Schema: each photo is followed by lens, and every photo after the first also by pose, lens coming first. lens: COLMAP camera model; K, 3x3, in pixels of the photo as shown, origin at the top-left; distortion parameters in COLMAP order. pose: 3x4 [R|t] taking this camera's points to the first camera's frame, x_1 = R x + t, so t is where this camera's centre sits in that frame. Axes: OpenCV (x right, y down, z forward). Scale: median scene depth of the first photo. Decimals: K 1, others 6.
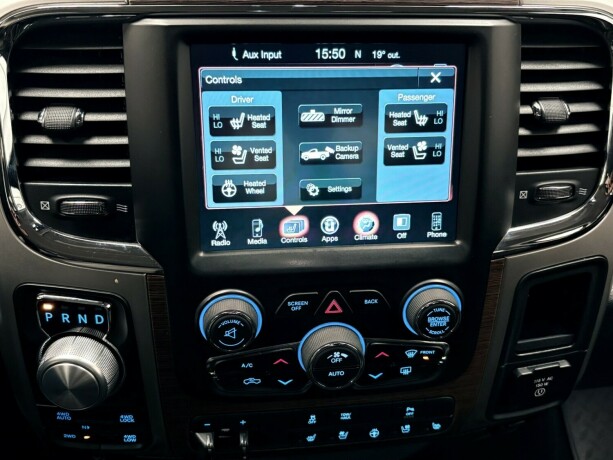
lens RADIAL K [[634.1, 0, 306.5], [0, 634.1, 230.0], [0, 0, 1]] dist [0.092018, -0.327664]
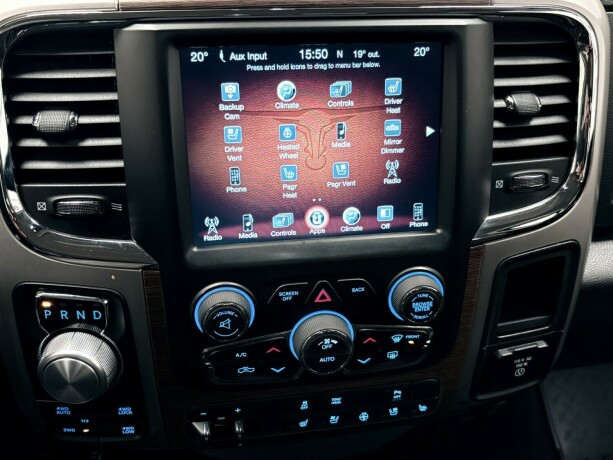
lens RADIAL K [[634.1, 0, 306.5], [0, 634.1, 230.0], [0, 0, 1]] dist [0.092018, -0.327664]
pose [[0.999054, -0.027819, 0.033435, -0.016021], [0.027675, 0.999606, 0.004761, 0.006637], [-0.033554, -0.003831, 0.999430, -0.044412]]
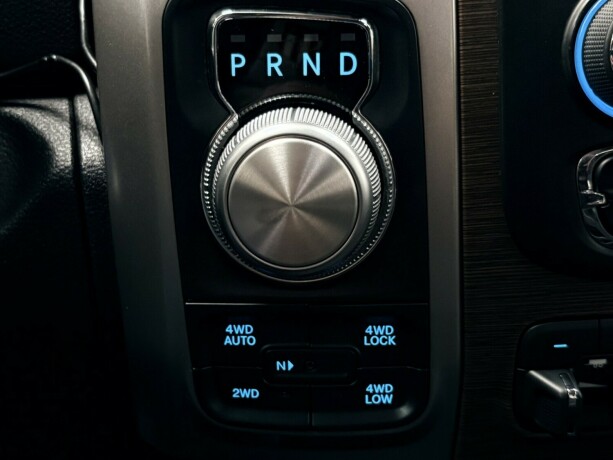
lens RADIAL K [[880.2, 0, 306.5], [0, 880.2, 230.0], [0, 0, 1]] dist [0.075283, -0.028627]
pose [[0.998115, -0.046968, -0.039510, -0.330550], [0.036215, 0.970416, -0.238709, 0.400510], [0.049552, 0.236828, 0.970287, 0.407566]]
